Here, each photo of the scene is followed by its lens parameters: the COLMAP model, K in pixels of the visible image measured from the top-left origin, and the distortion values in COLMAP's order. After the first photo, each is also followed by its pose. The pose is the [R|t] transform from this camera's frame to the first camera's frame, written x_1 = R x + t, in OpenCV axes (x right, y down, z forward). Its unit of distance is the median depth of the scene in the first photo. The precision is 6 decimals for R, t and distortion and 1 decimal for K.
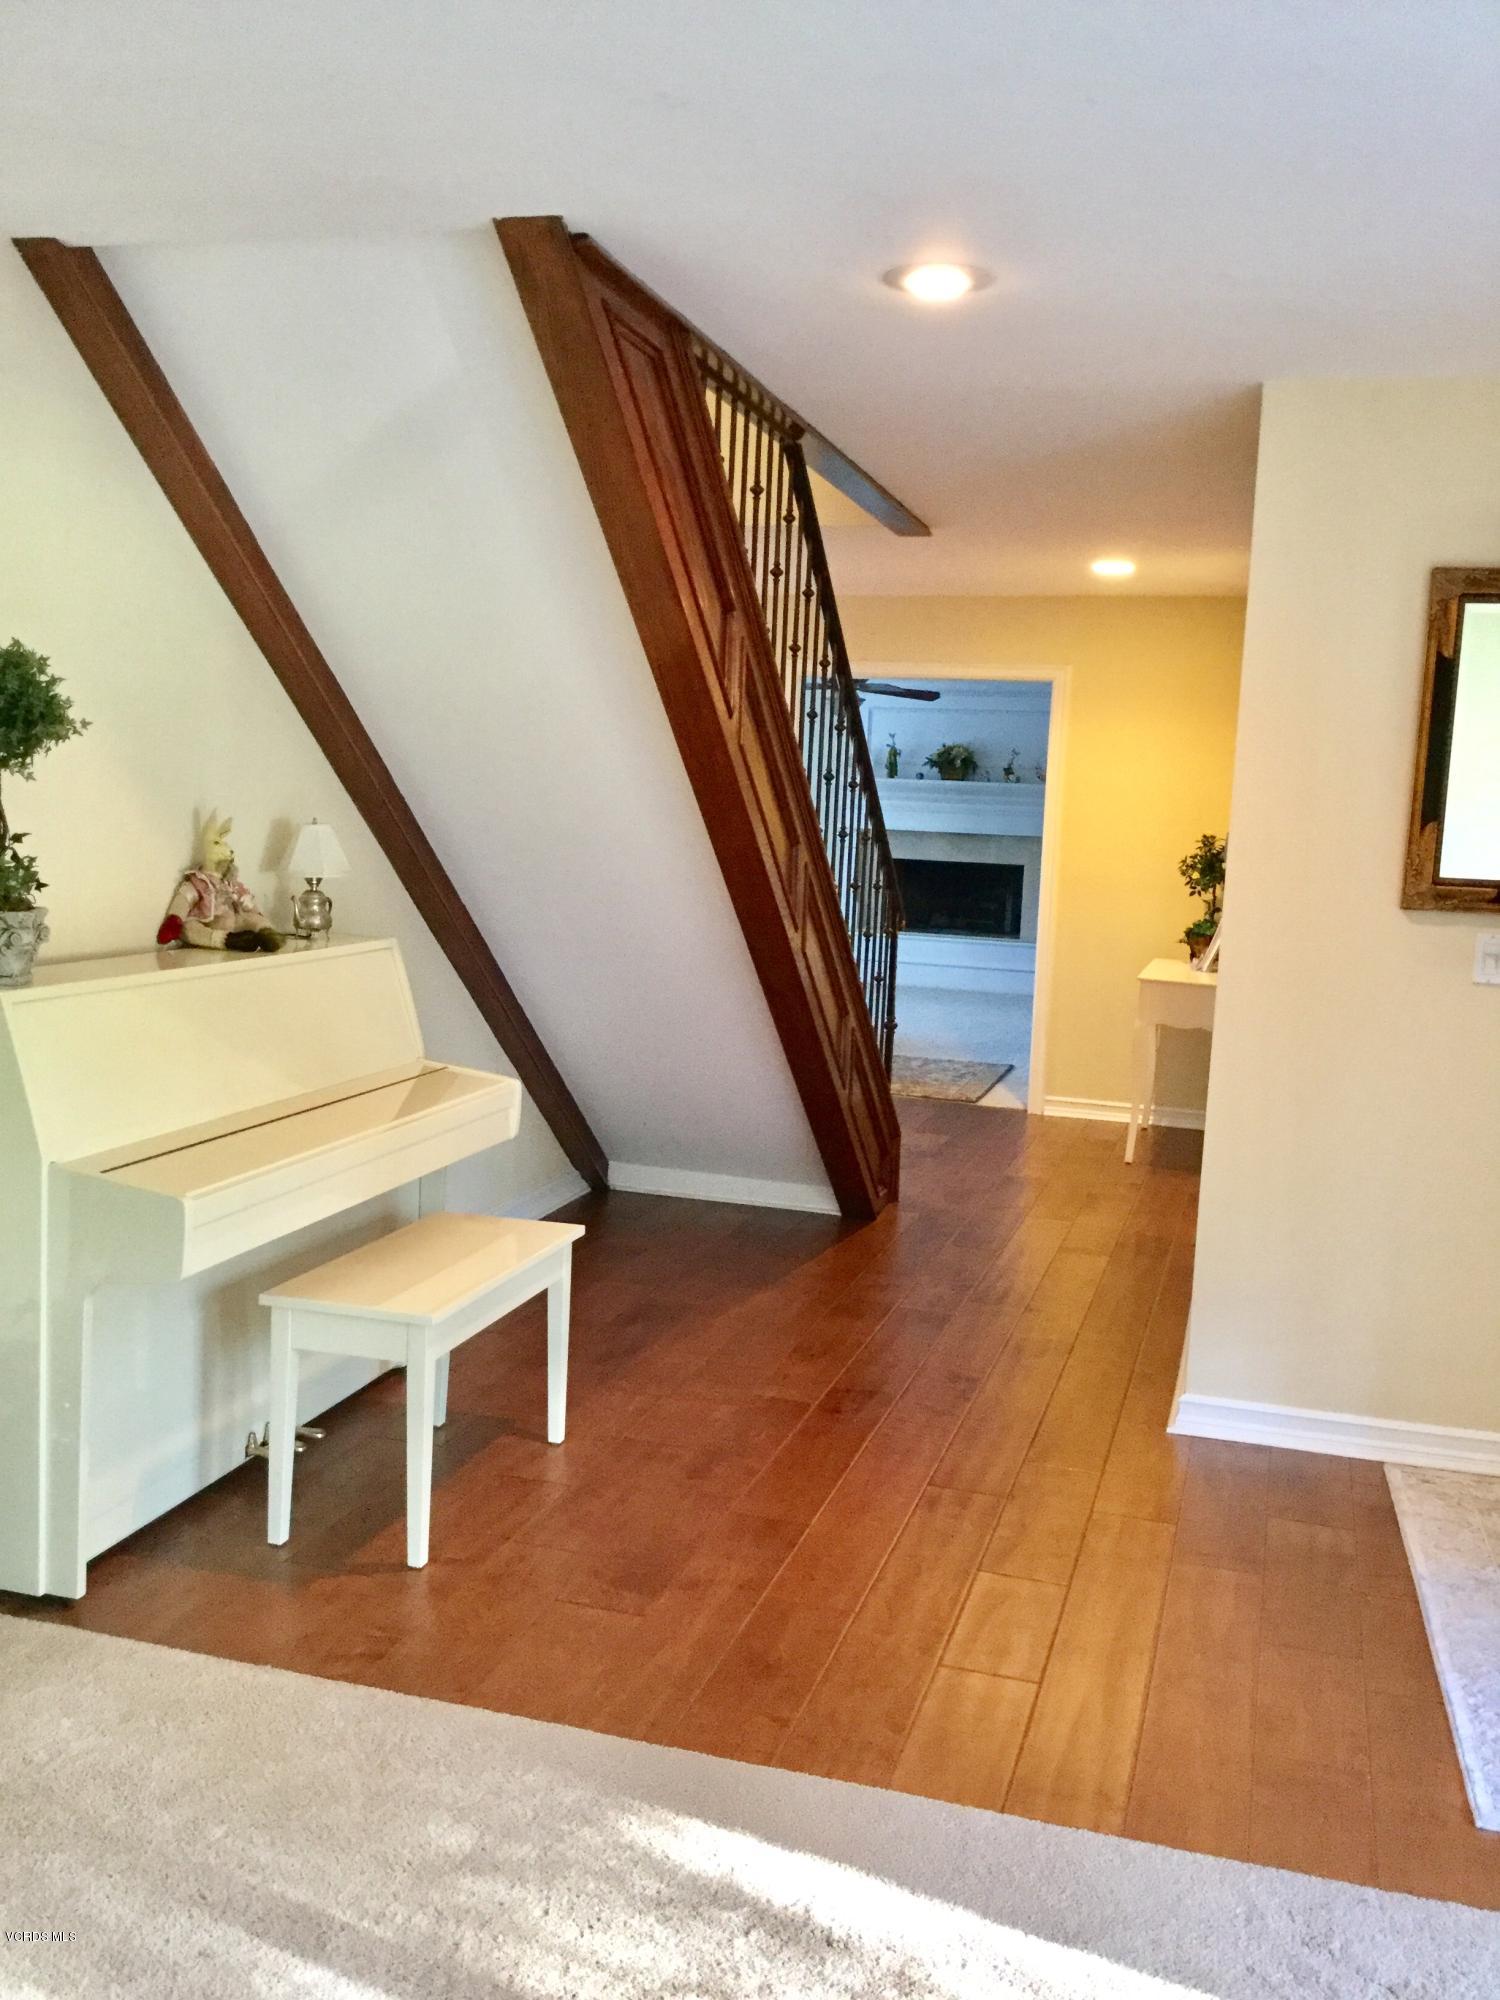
lens RADIAL K [[1786.1, 0, 750.2], [0, 1786.1, 1000.5], [0, 0, 1]] dist [-0.006302, -0.003550]
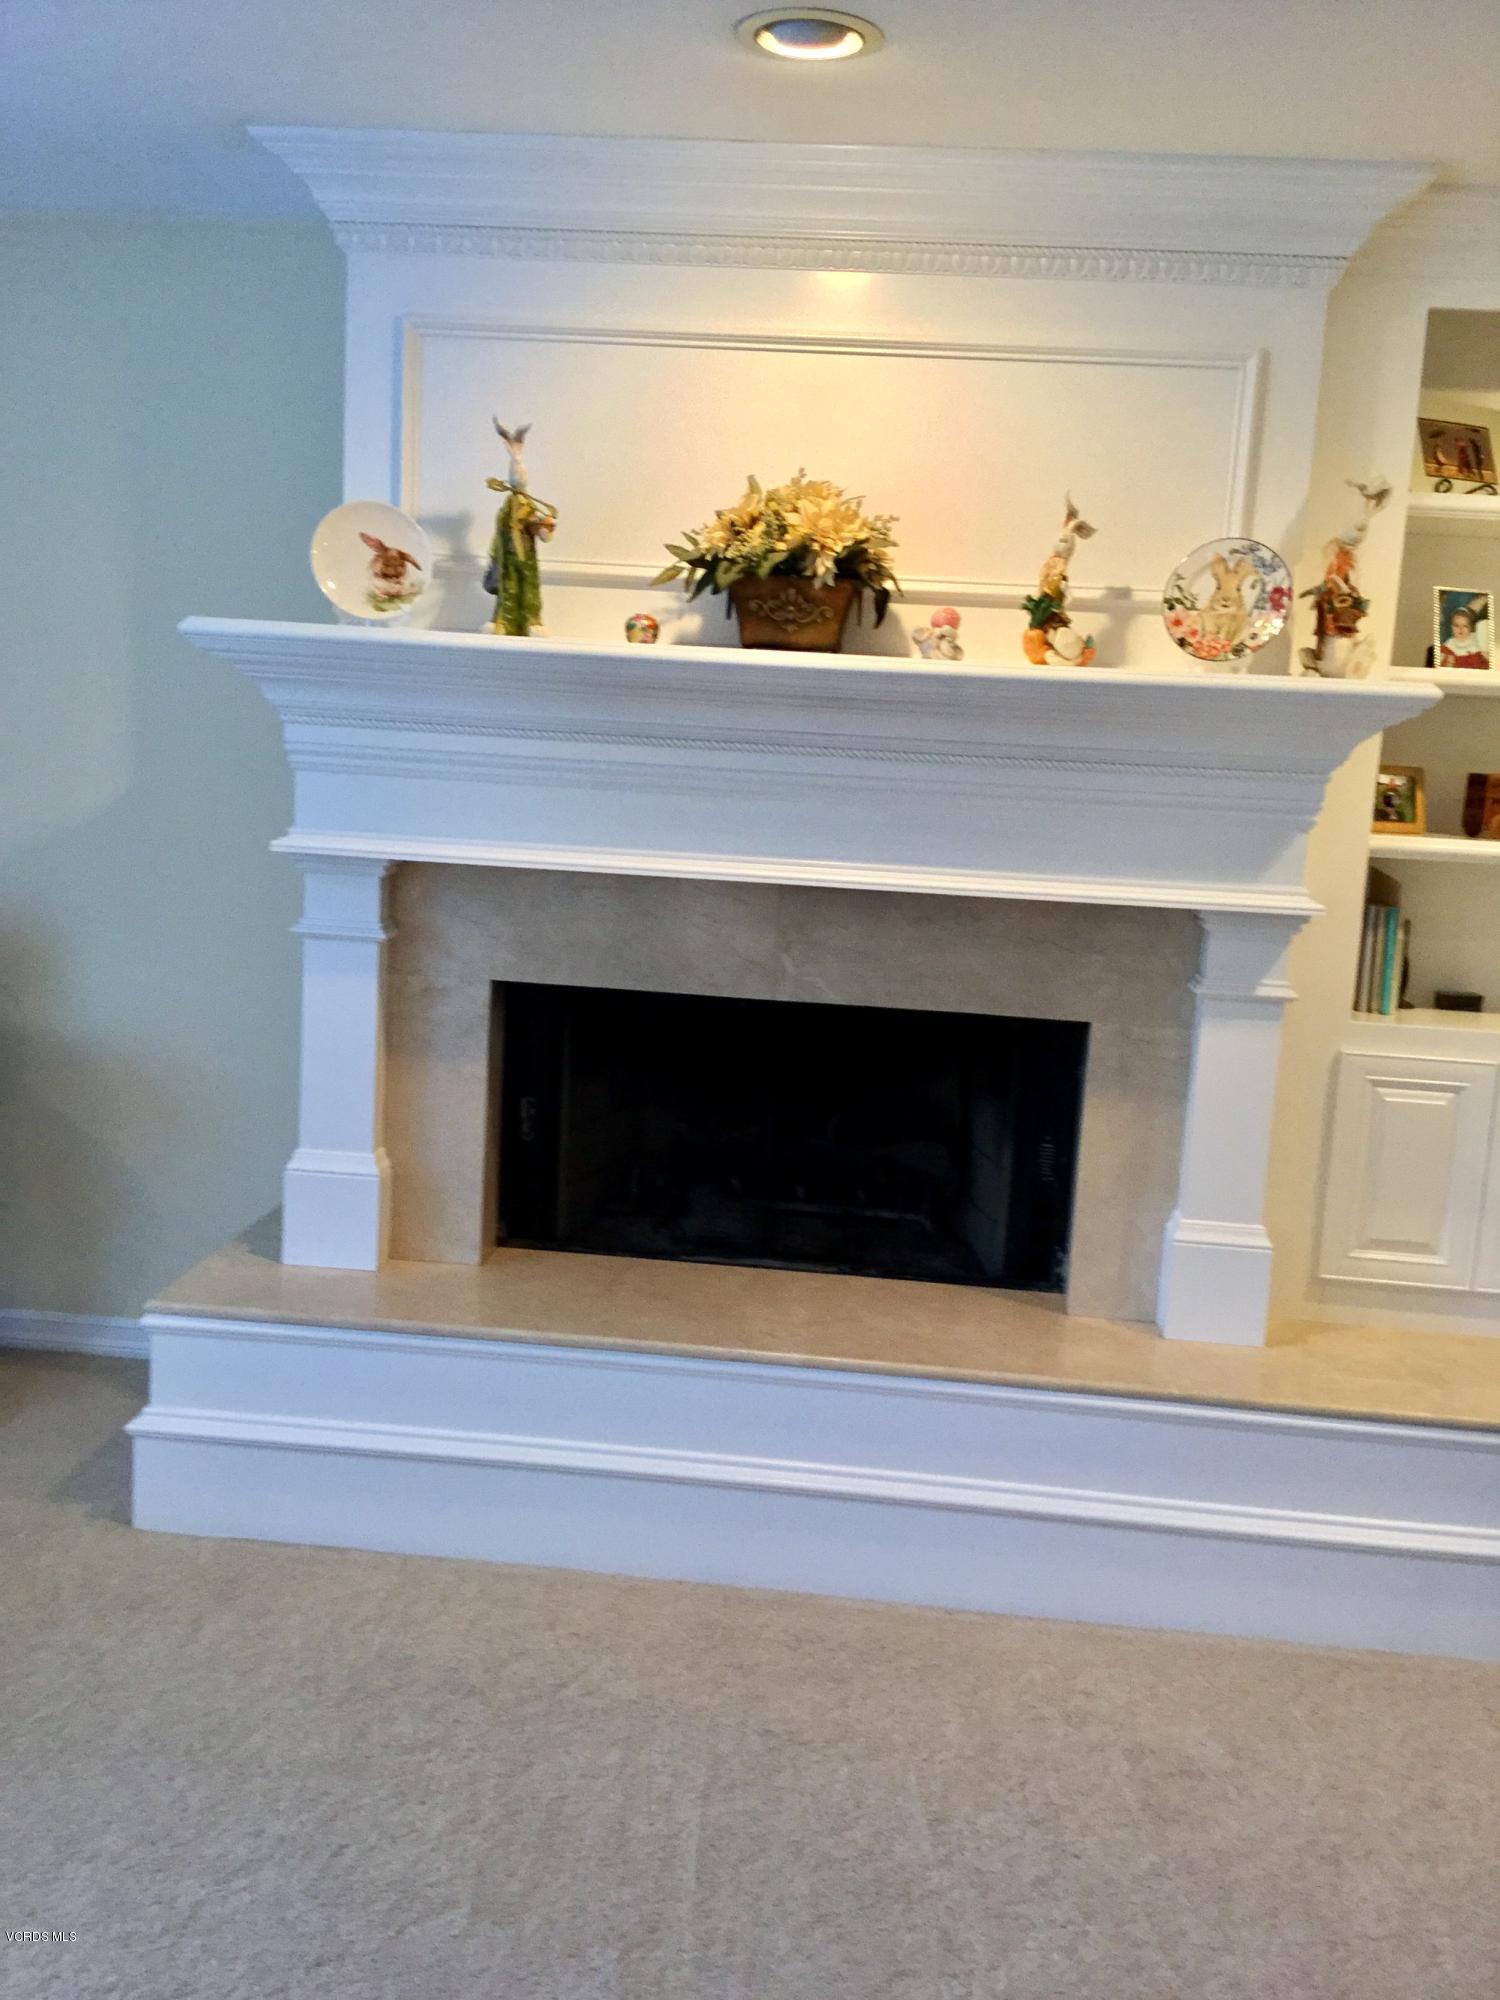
lens RADIAL K [[1786.1, 0, 750.8], [0, 1786.1, 996.9], [0, 0, 1]] dist [-0.006302, -0.003550]
pose [[0.980061, -0.026670, 0.196901, 0.064212], [0.012591, 0.997295, 0.072413, -0.097104], [-0.198300, -0.068490, 0.977746, 0.784313]]
